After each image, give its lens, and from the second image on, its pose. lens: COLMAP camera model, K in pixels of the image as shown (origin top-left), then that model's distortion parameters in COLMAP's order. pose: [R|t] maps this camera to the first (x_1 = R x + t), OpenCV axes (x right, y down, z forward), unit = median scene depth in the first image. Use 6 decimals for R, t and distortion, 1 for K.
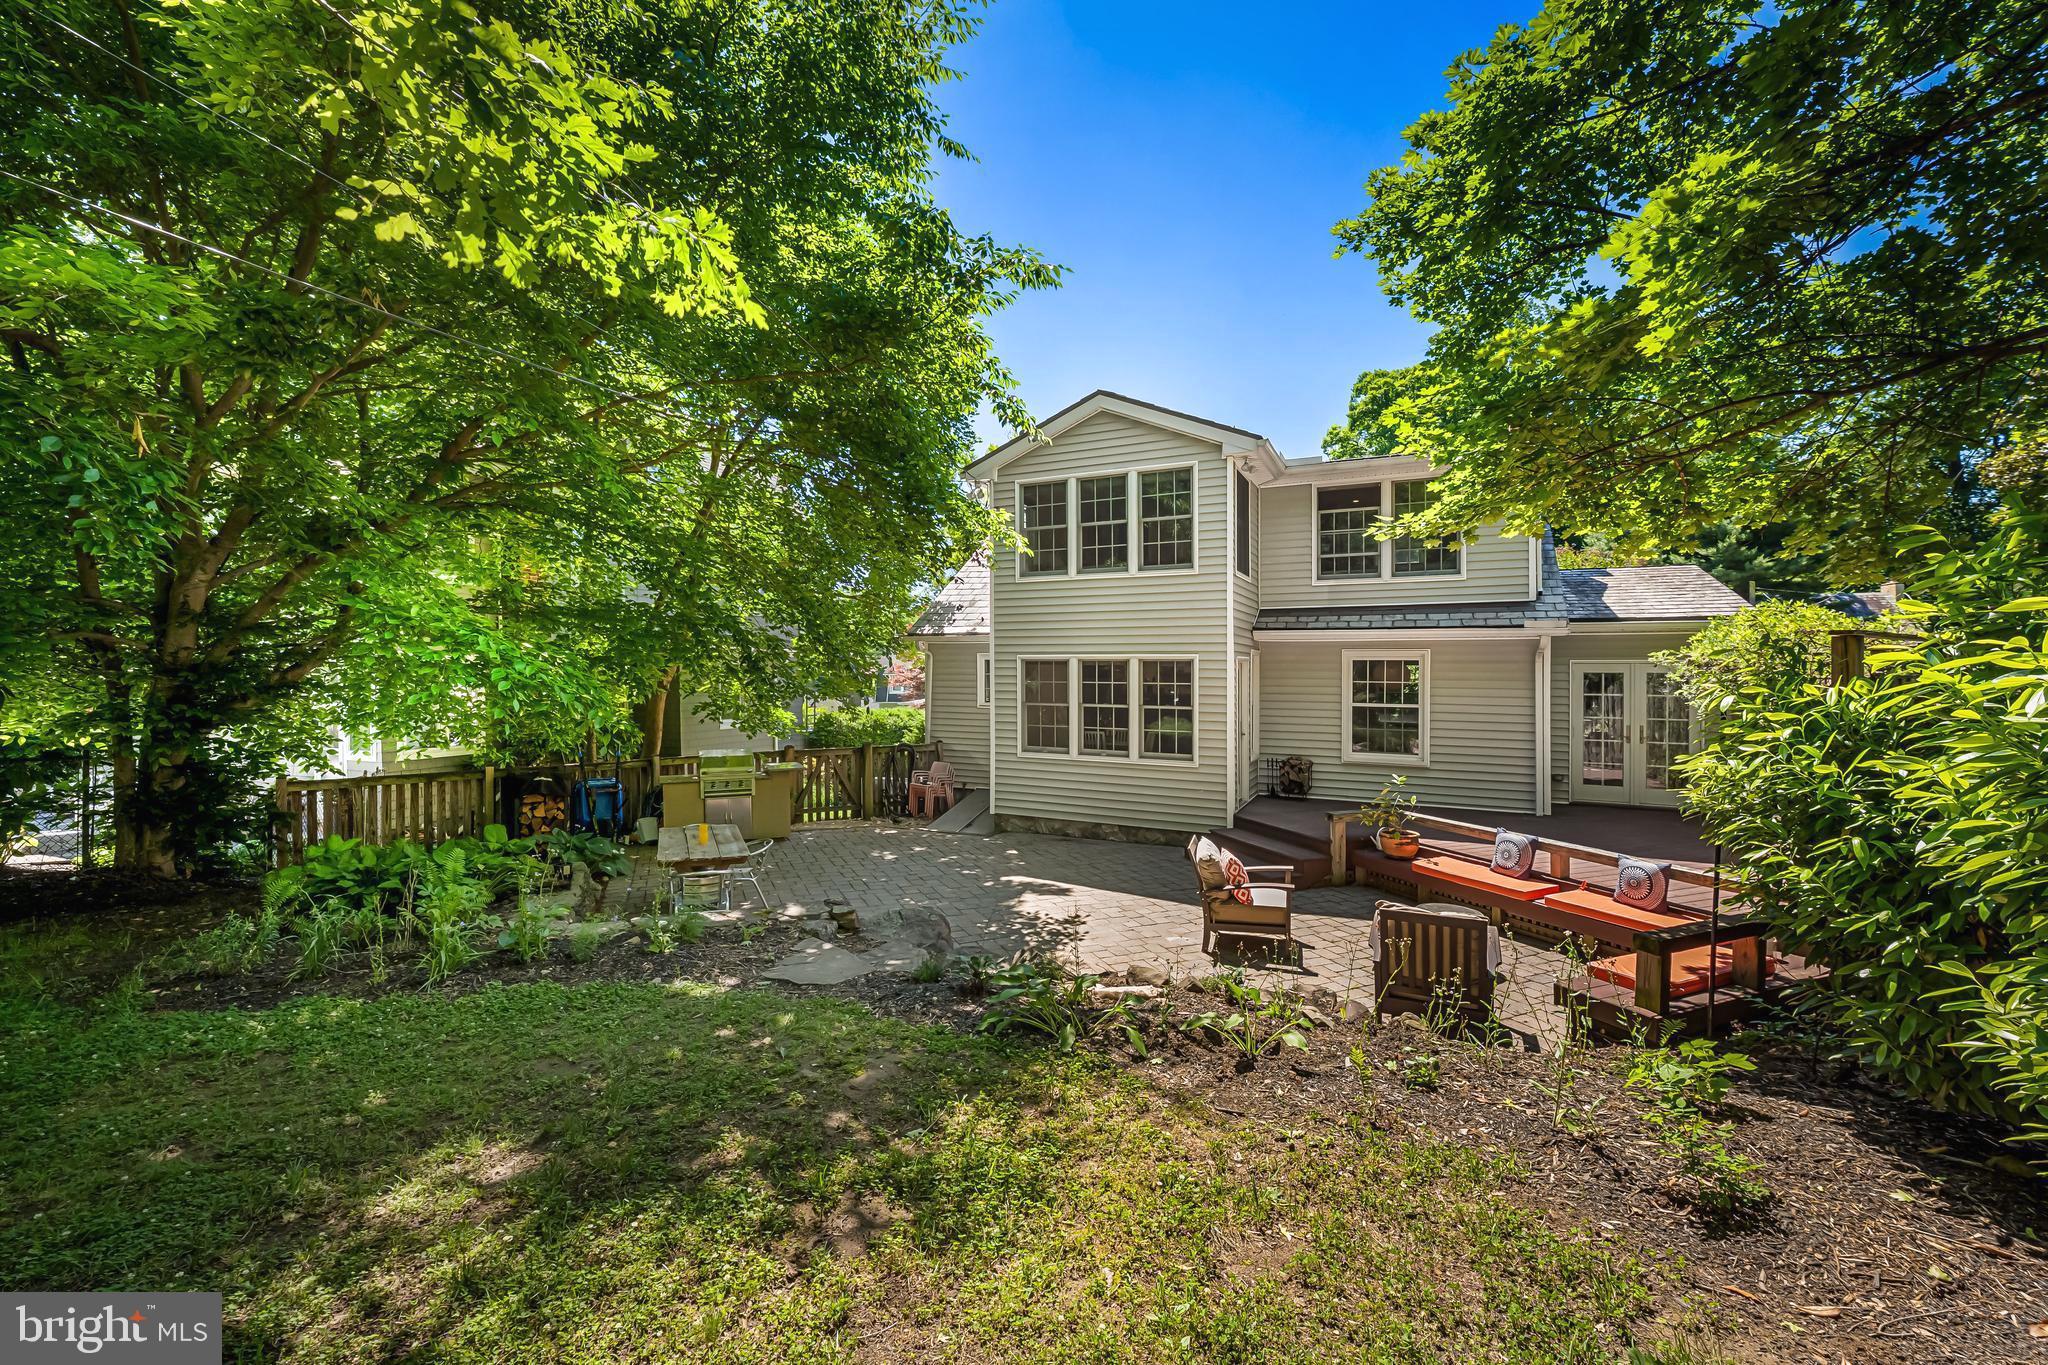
lens RADIAL K [[814.7, 0, 1016.2], [0, 814.7, 667.5], [0, 0, 1]] dist [-0.006359, 0.000174]
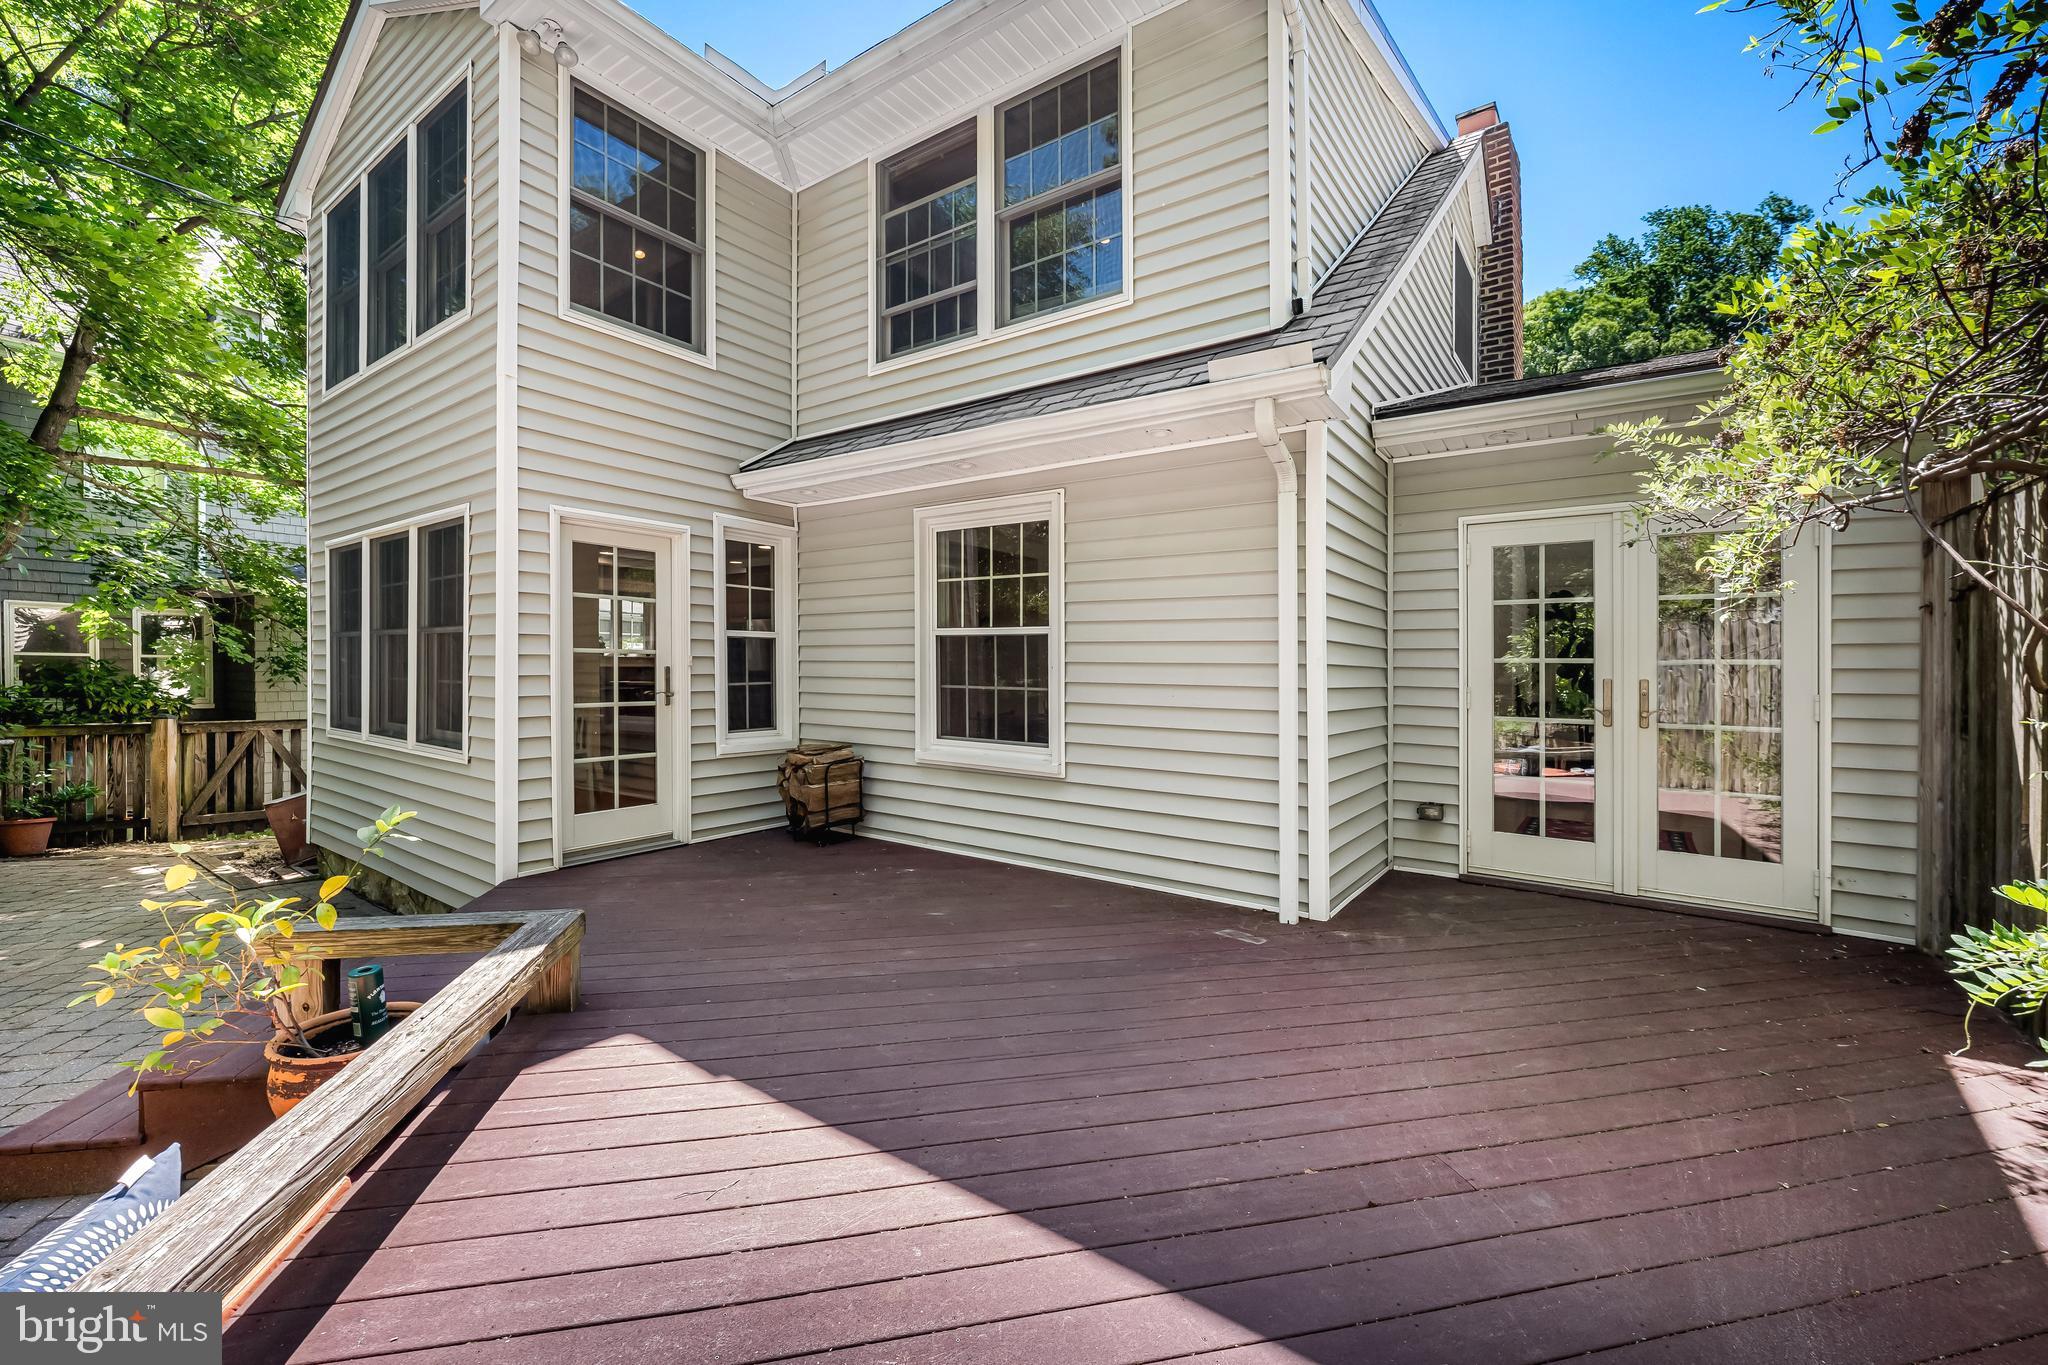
lens RADIAL K [[805.1, 0, 1021.6], [0, 805.1, 650.5], [0, 0, 1]] dist [-0.000809, -0.000026]
pose [[0.985707, -0.000899, -0.168464, 0.581426], [0.000837, 1.000000, -0.000442, 0.060957], [0.168464, 0.000295, 0.985708, 0.625405]]
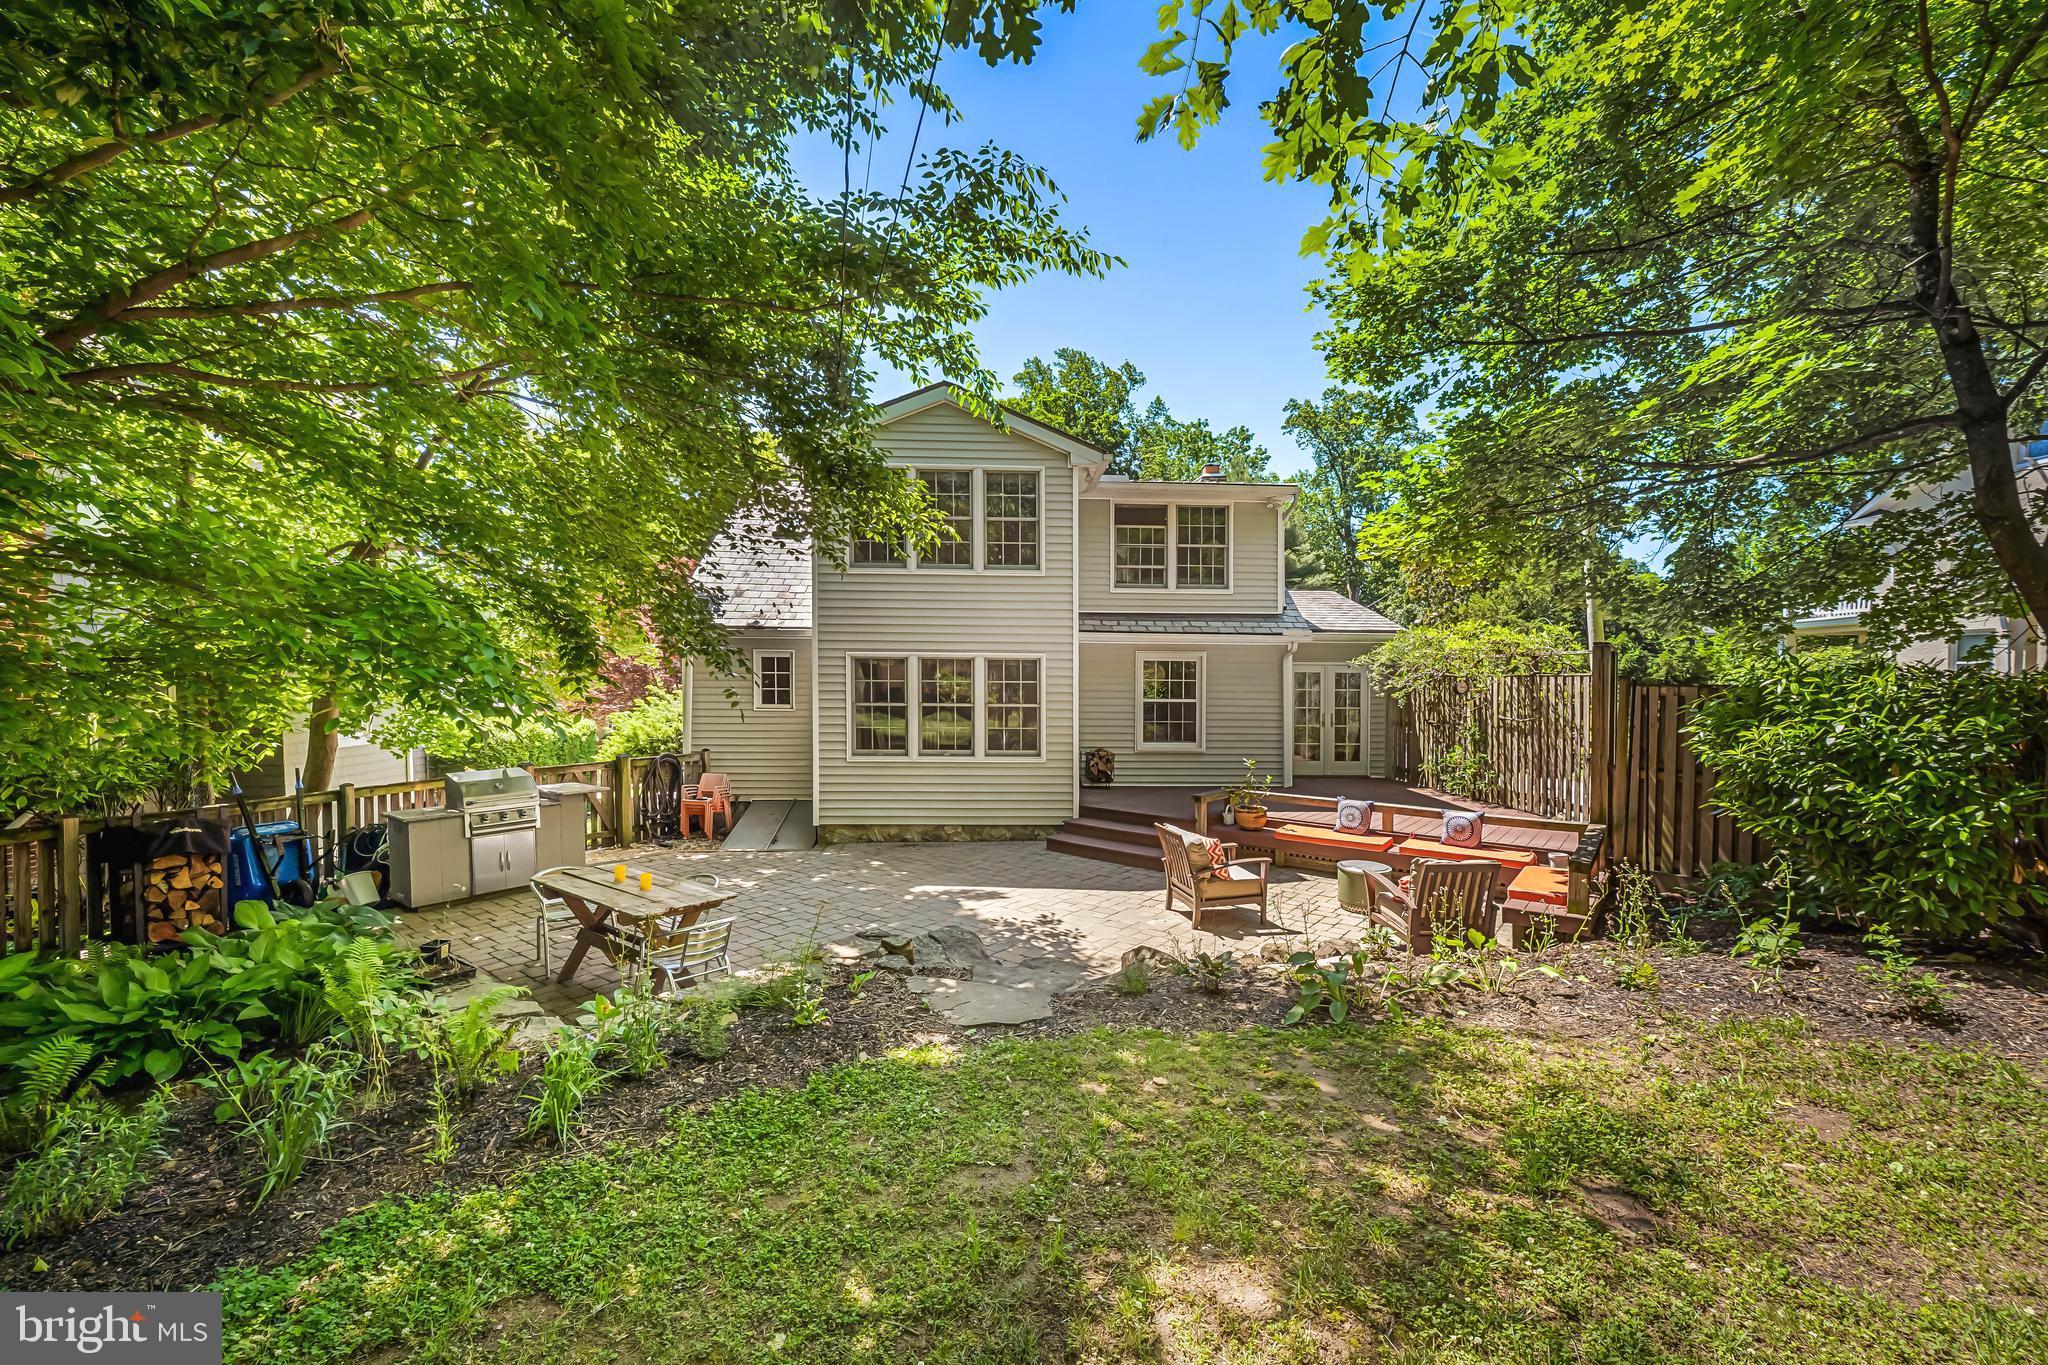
lens RADIAL K [[813.0, 0, 1024.0], [0, 813.0, 682.5], [0, 0, 1]] dist [-0.006564, -0.000060]
pose [[0.877456, -0.004094, 0.479640, -0.296402], [-0.004970, 0.999832, 0.017626, 0.002502], [-0.479632, -0.017850, 0.877288, 0.102933]]
